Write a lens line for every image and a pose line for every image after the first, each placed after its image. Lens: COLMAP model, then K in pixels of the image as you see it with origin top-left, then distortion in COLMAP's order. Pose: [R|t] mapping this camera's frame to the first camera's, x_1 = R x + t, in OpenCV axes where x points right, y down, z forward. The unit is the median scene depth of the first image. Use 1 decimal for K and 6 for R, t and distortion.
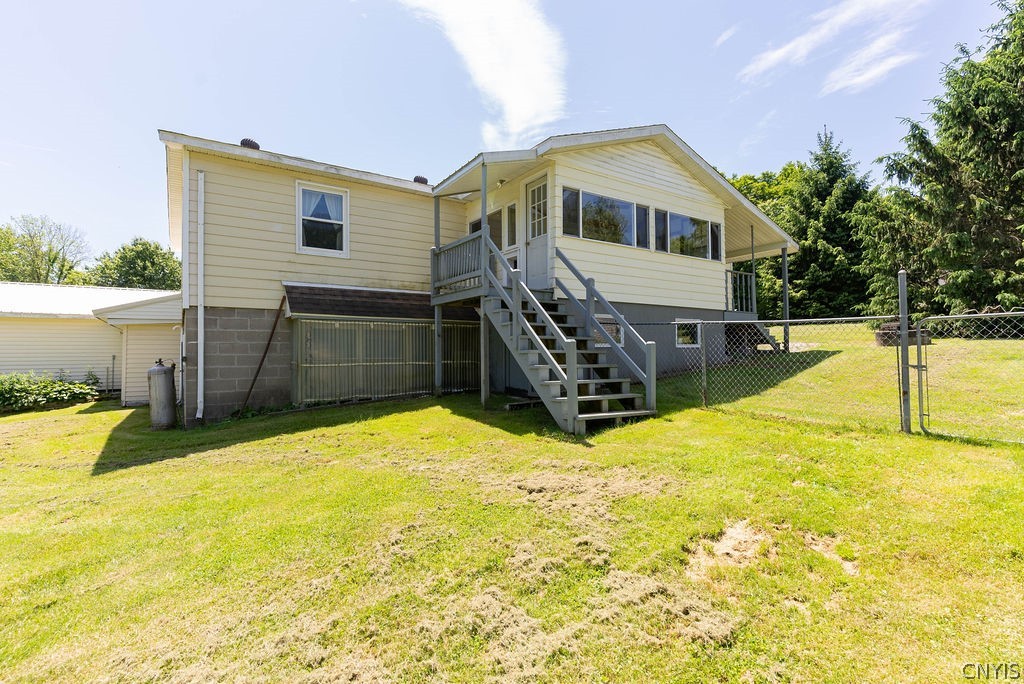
lens RADIAL K [[499.5, 0, 512.4], [0, 499.5, 340.3], [0, 0, 1]] dist [0.003246, -0.001132]
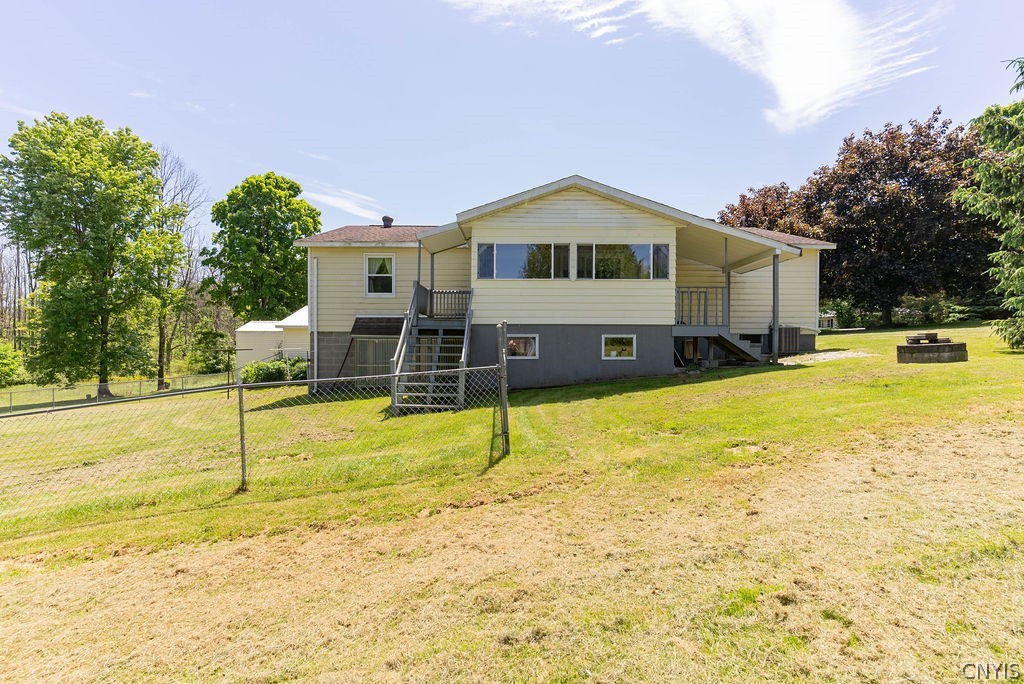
lens RADIAL K [[499.5, 0, 503.2], [0, 499.5, 344.2], [0, 0, 1]] dist [0.003246, -0.001132]
pose [[0.822306, 0.009178, -0.568971, 0.850776], [0.007525, 0.999607, 0.027000, -0.057327], [0.568996, -0.026484, 0.821914, -0.103642]]
